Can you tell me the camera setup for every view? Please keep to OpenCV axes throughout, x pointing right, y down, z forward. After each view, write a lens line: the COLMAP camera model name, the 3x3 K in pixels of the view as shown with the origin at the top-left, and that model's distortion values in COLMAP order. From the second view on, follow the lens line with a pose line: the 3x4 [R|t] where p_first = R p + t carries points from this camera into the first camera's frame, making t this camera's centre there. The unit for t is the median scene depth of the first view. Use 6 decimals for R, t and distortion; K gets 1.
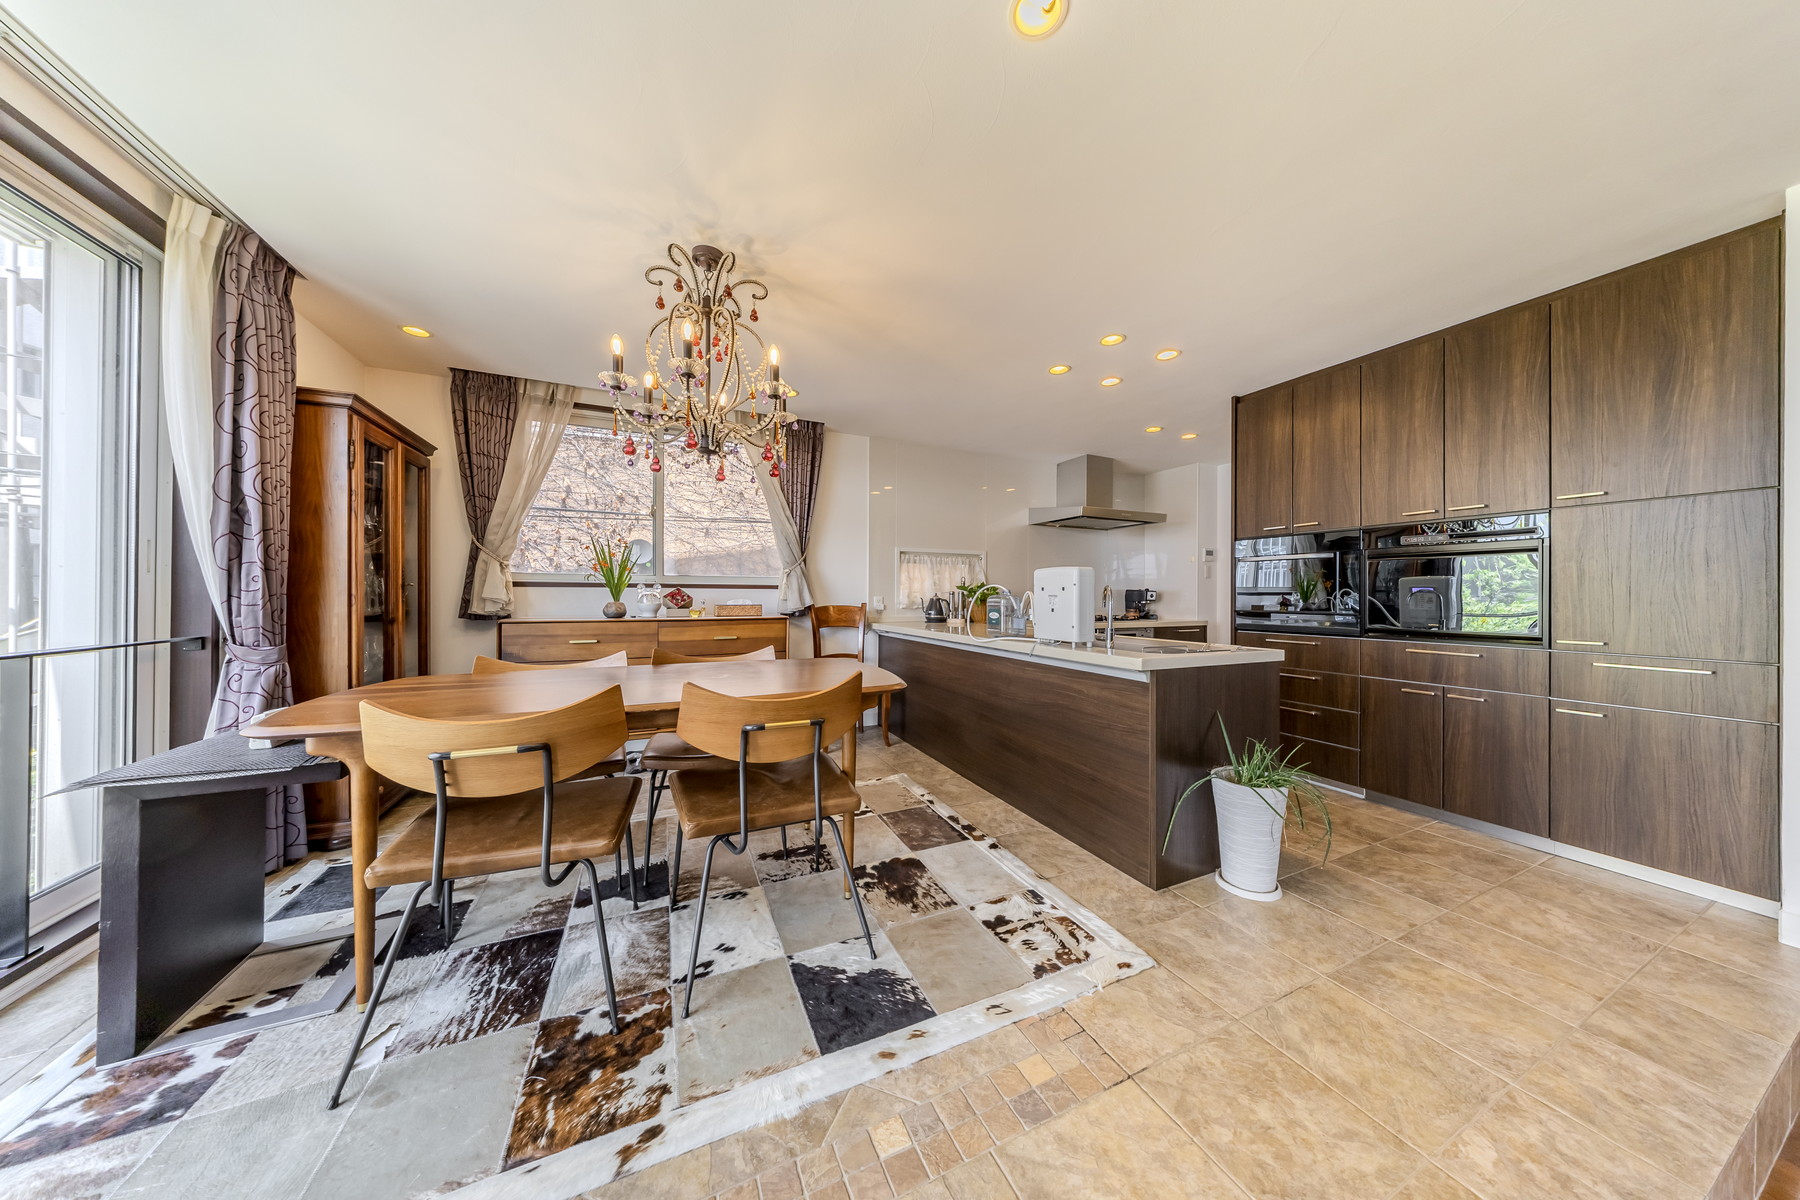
lens RADIAL K [[499.8, 0, 897.9], [0, 499.8, 603.7], [0, 0, 1]] dist [-0.003881, 0.000738]
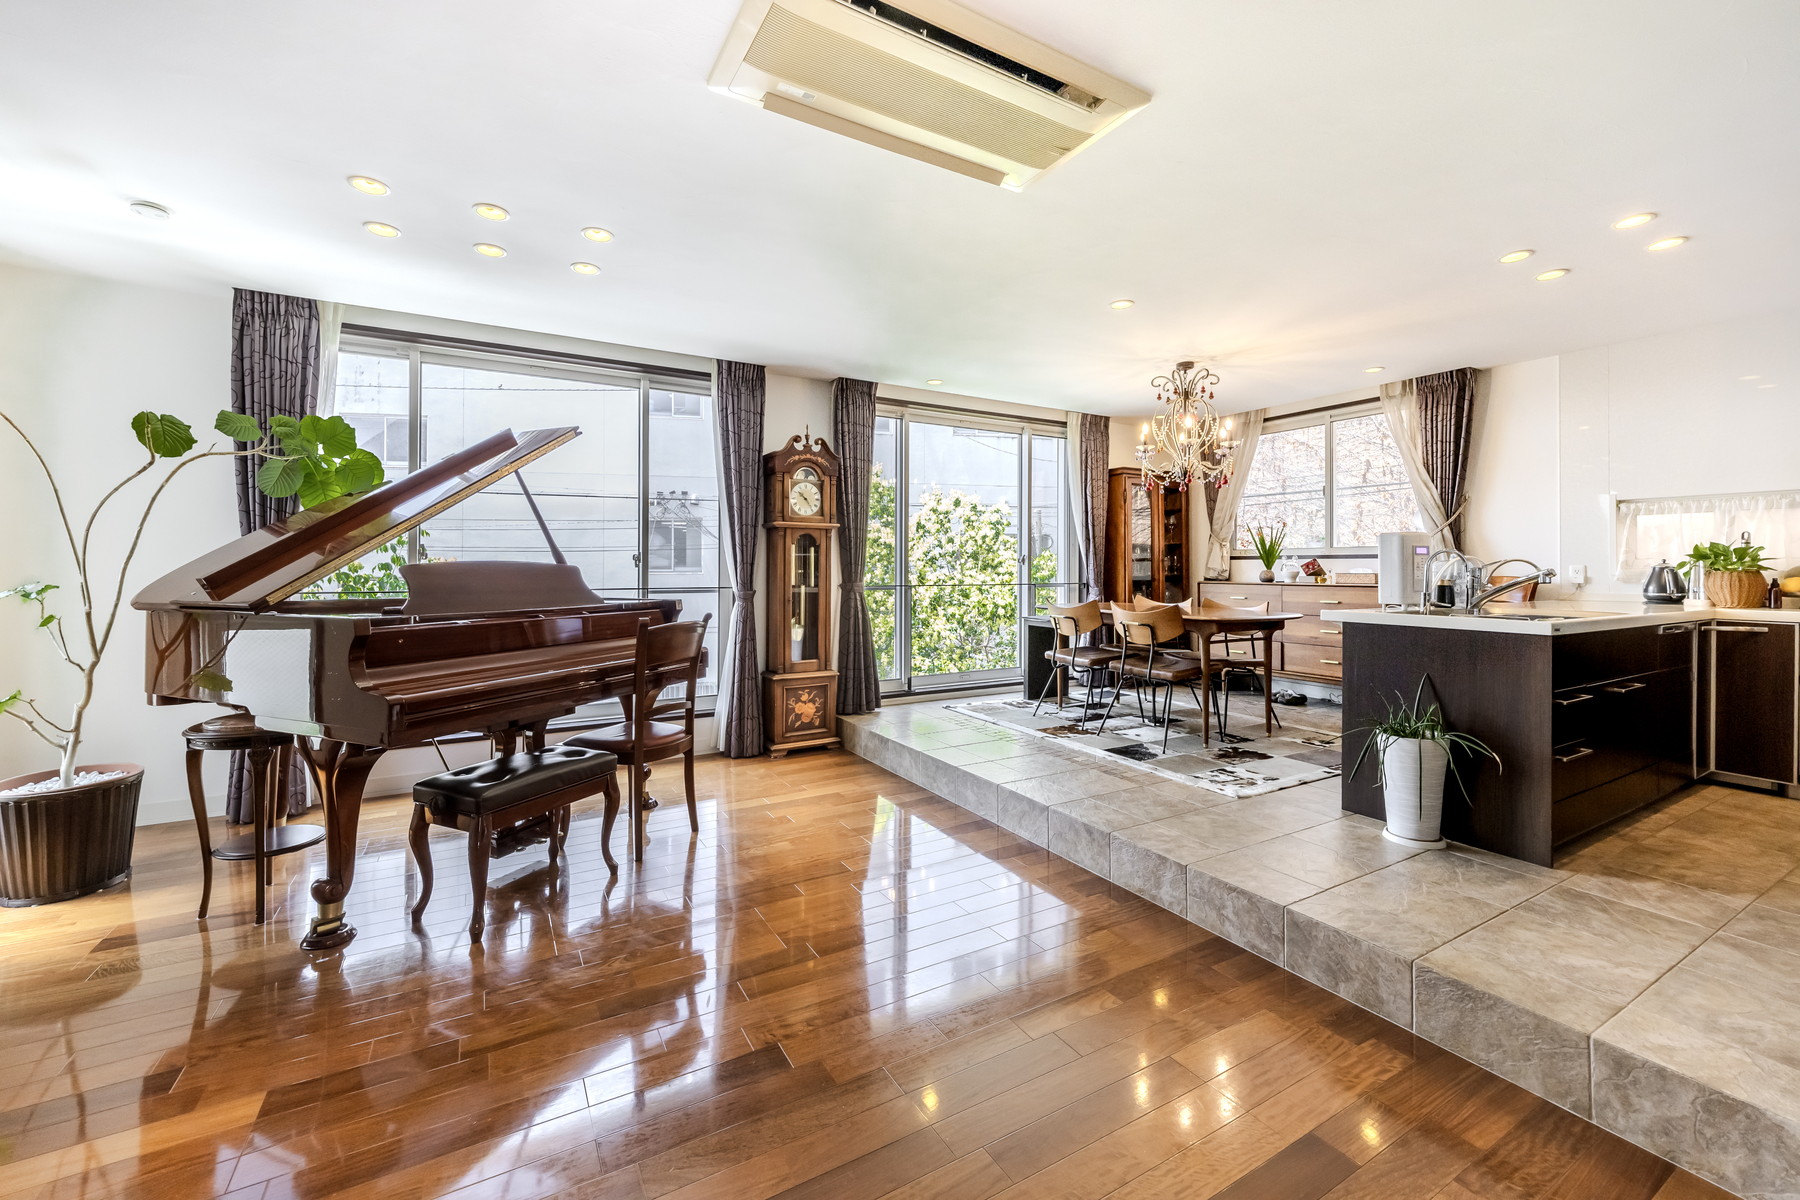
lens RADIAL K [[711.9, 0, 882.3], [0, 711.9, 559.2], [0, 0, 1]] dist [0.003896, 0.002002]
pose [[0.056633, -0.018024, -0.998232, 1.956559], [-0.019643, 0.999623, -0.019163, 0.036171], [0.998202, 0.020693, 0.056258, -0.162692]]
